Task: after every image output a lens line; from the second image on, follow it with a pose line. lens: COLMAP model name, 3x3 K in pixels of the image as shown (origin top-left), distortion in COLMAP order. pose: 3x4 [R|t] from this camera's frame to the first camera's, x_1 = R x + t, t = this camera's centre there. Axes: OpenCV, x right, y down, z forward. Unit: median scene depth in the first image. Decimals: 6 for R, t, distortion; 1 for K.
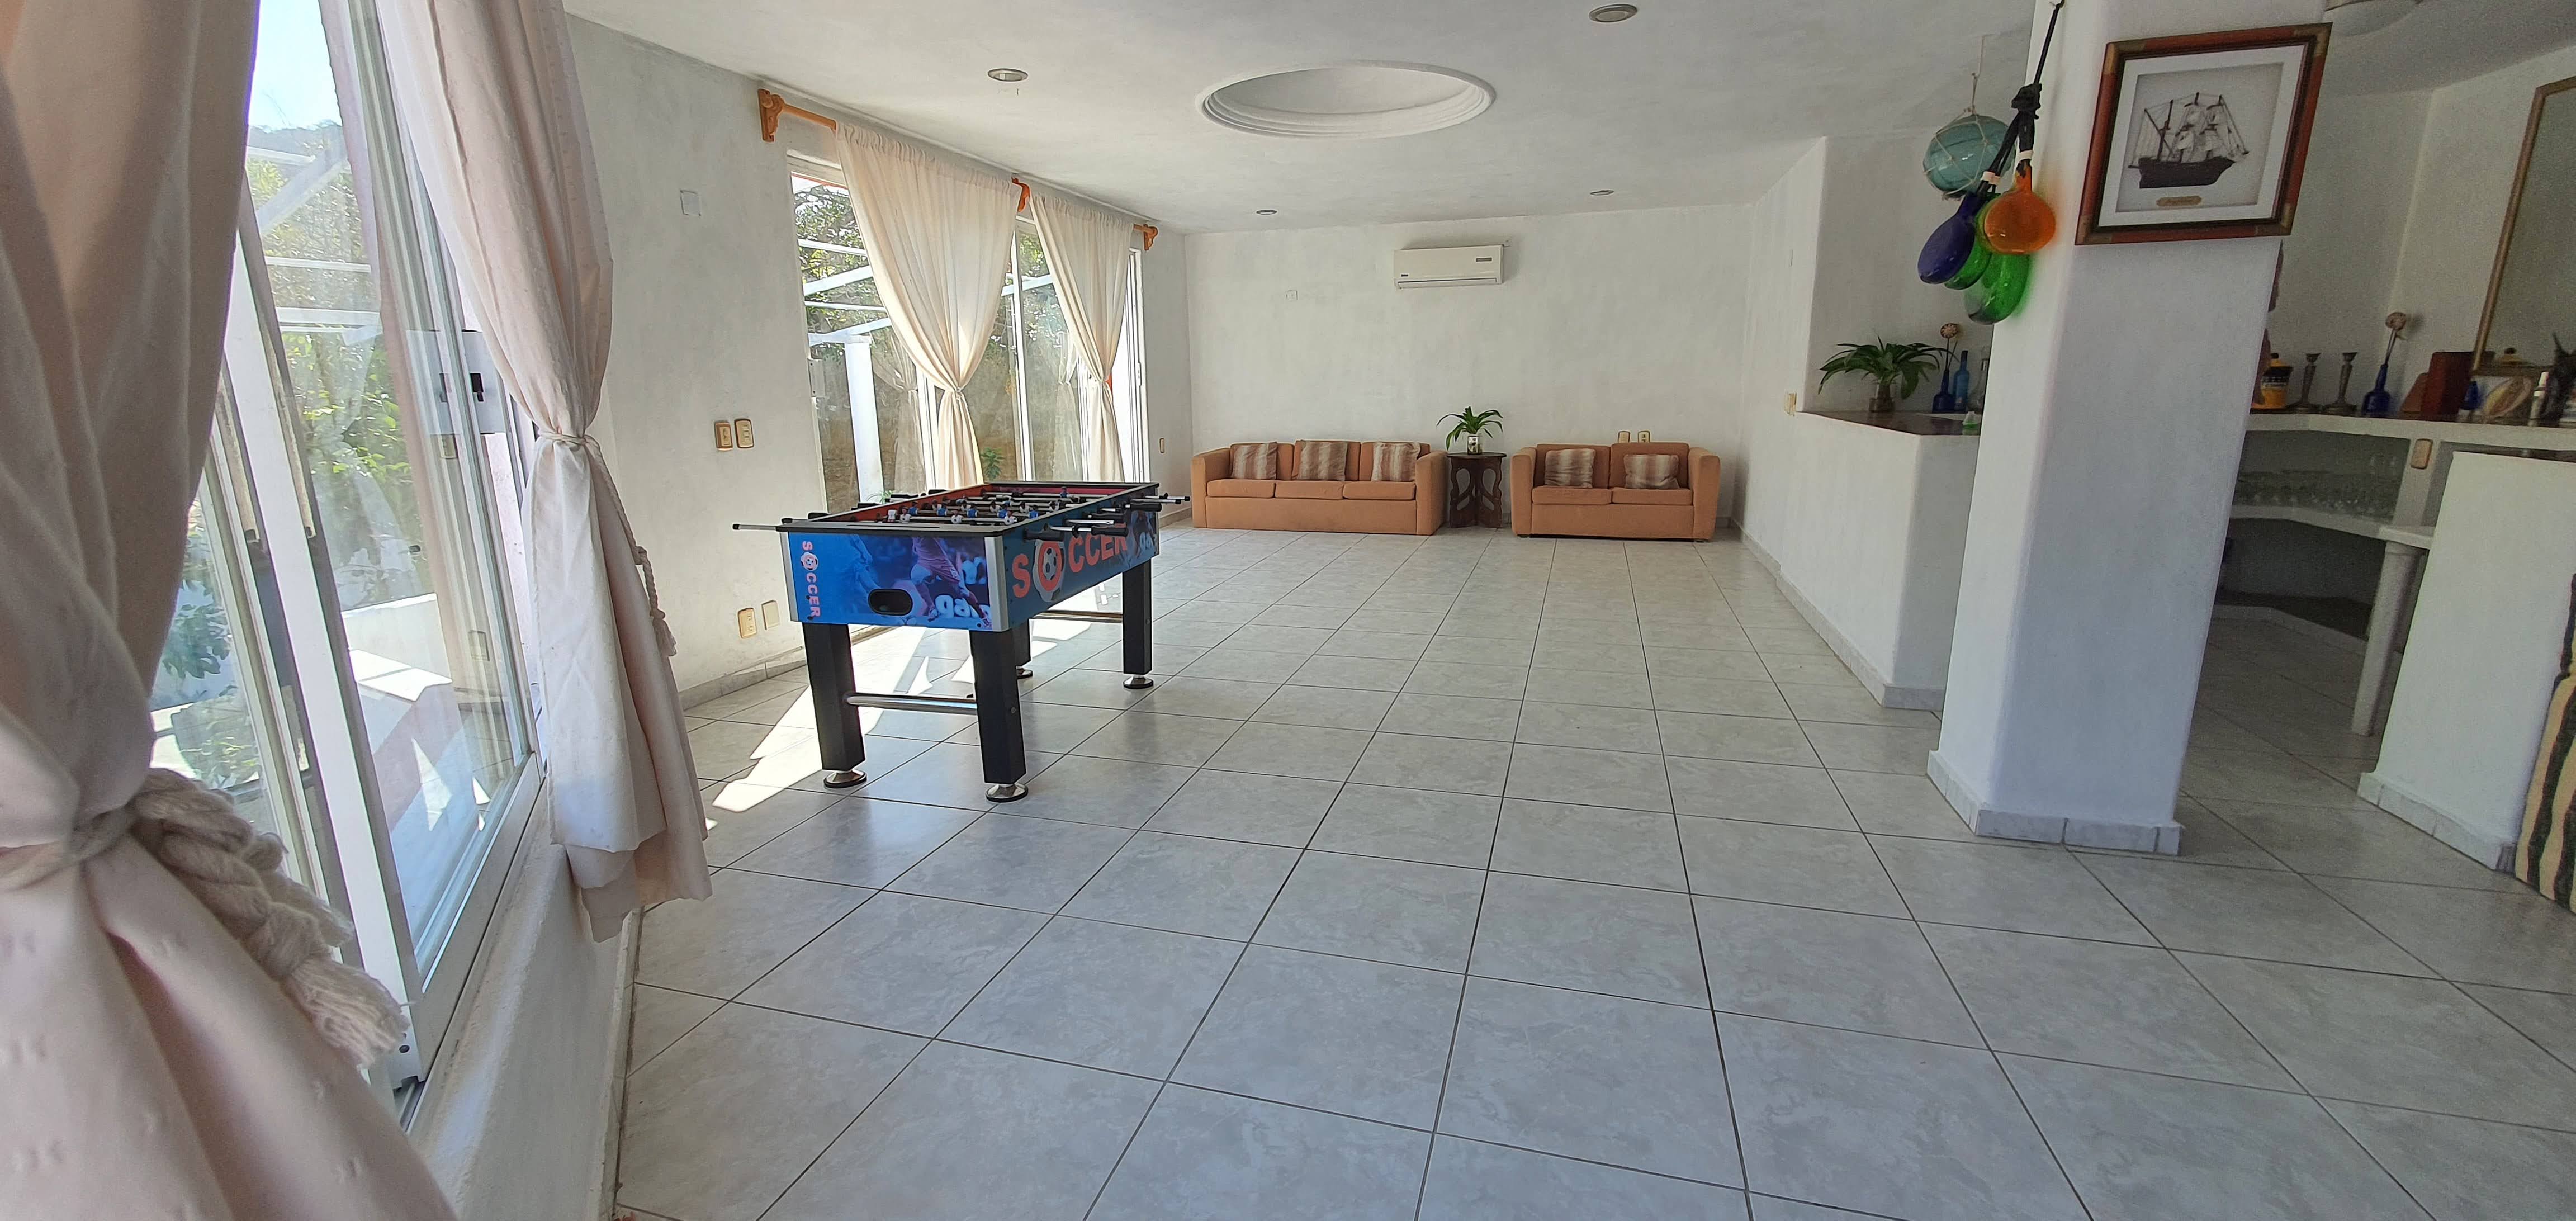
lens RADIAL K [[1039.4, 0, 1289.7], [0, 1039.4, 605.7], [0, 0, 1]] dist [0.008390, 0.000296]
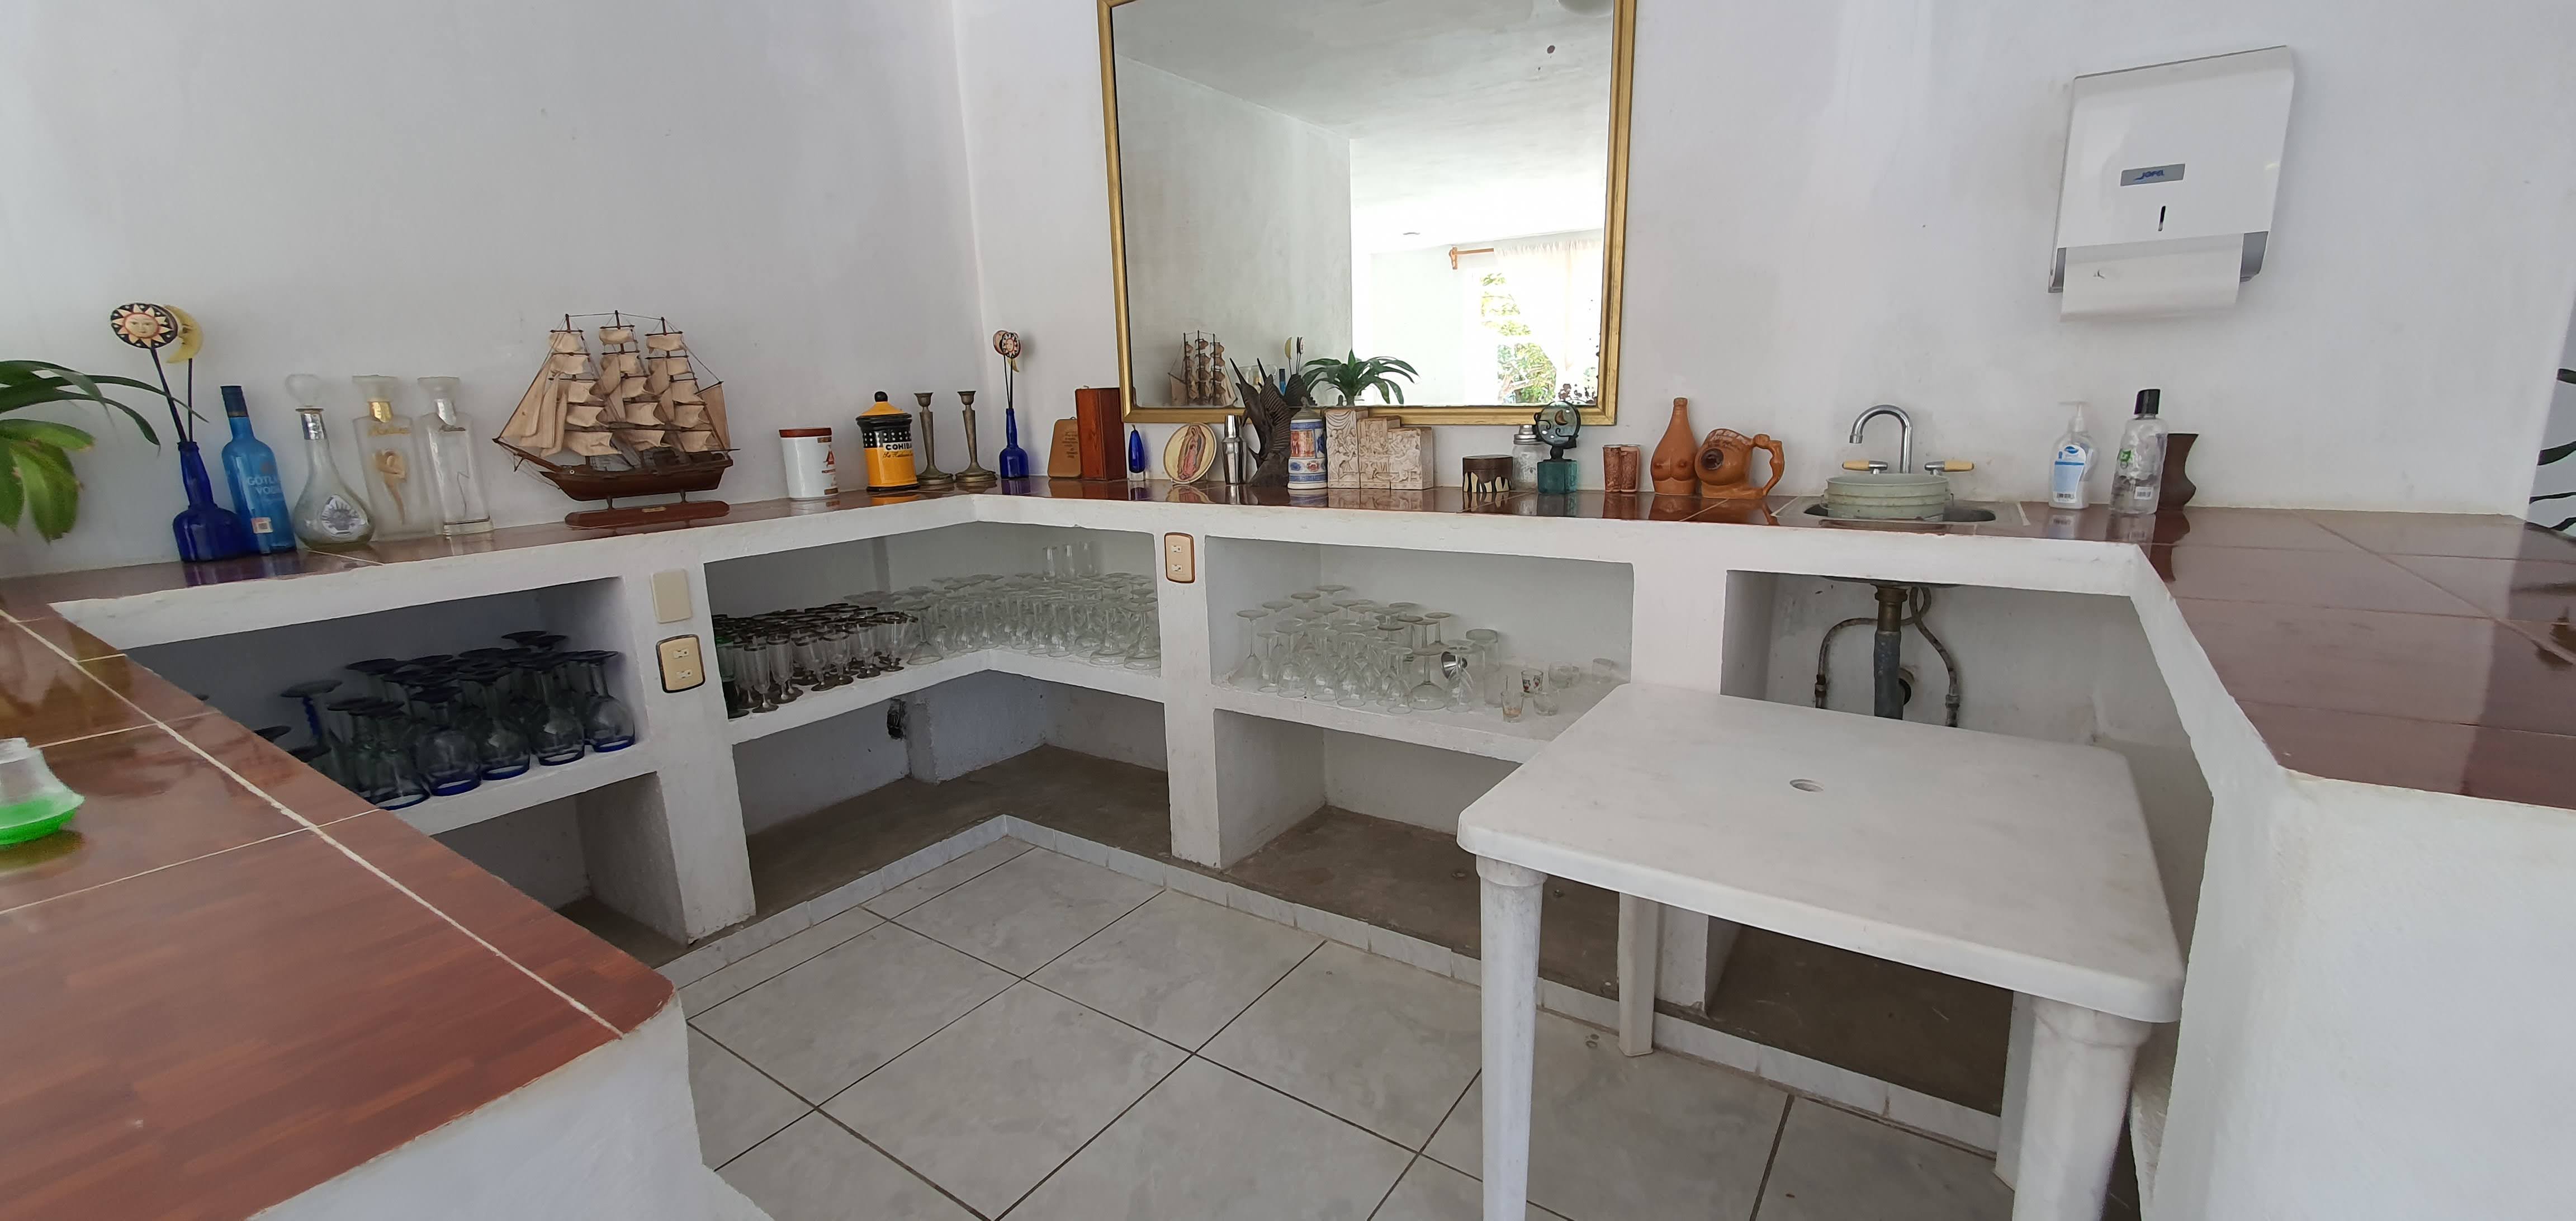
lens RADIAL K [[1039.4, 0, 1289.0], [0, 1039.4, 608.9], [0, 0, 1]] dist [0.008390, 0.000296]
pose [[0.318518, -0.194707, 0.927704, 0.467031], [0.237548, 0.963844, 0.120732, -0.145408], [-0.917669, 0.181919, 0.353254, 0.628068]]
